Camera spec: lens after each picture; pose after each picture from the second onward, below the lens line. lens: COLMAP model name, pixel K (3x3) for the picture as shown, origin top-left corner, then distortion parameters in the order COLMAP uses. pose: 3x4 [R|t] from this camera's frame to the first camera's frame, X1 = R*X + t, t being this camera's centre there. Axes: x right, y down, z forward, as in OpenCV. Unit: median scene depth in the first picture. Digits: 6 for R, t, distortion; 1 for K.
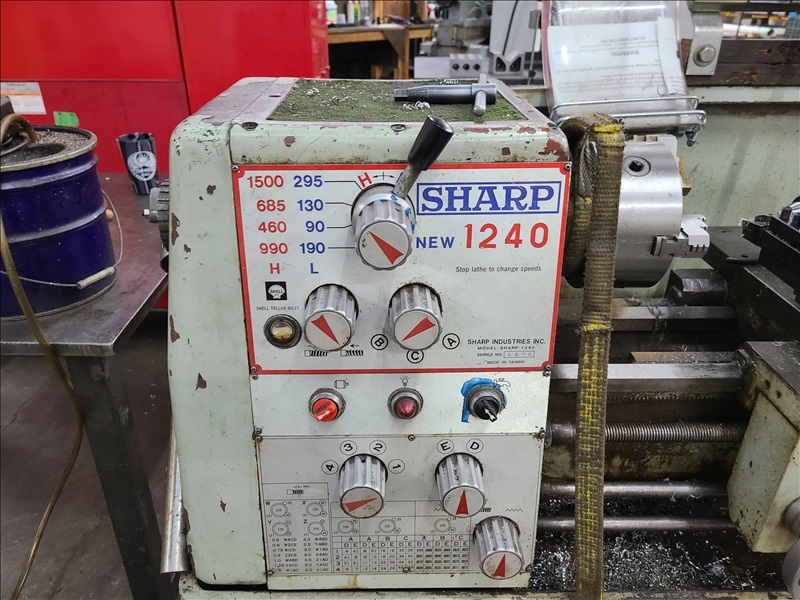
lens RADIAL K [[607.9, 0, 390.6], [0, 607.9, 305.8], [0, 0, 1]] dist [0.054681, -0.056188]
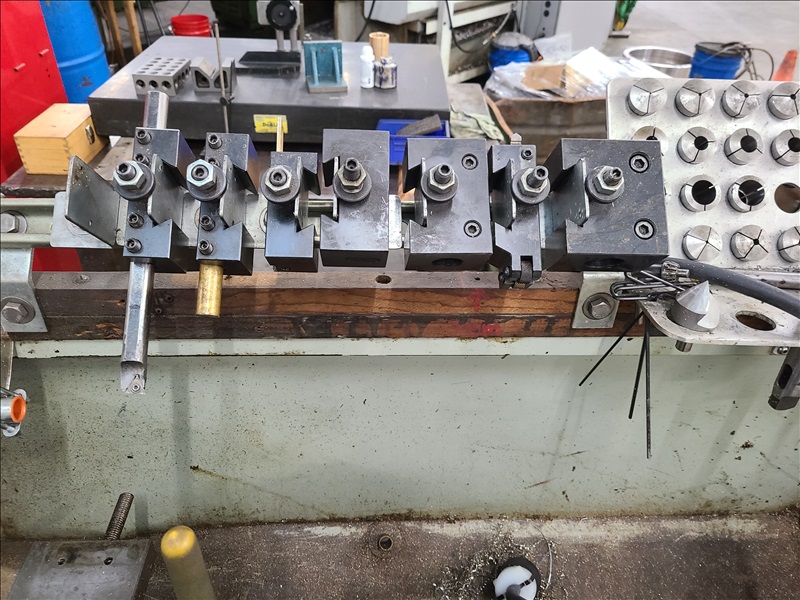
lens RADIAL K [[606.9, 0, 387.1], [0, 606.9, 297.3], [0, 0, 1]] dist [0.058401, -0.058646]
pose [[0.999647, 0.002822, 0.026402, 1.350861], [-0.006884, 0.987879, 0.155071, -0.798865], [-0.025645, -0.155198, 0.987550, 0.529393]]
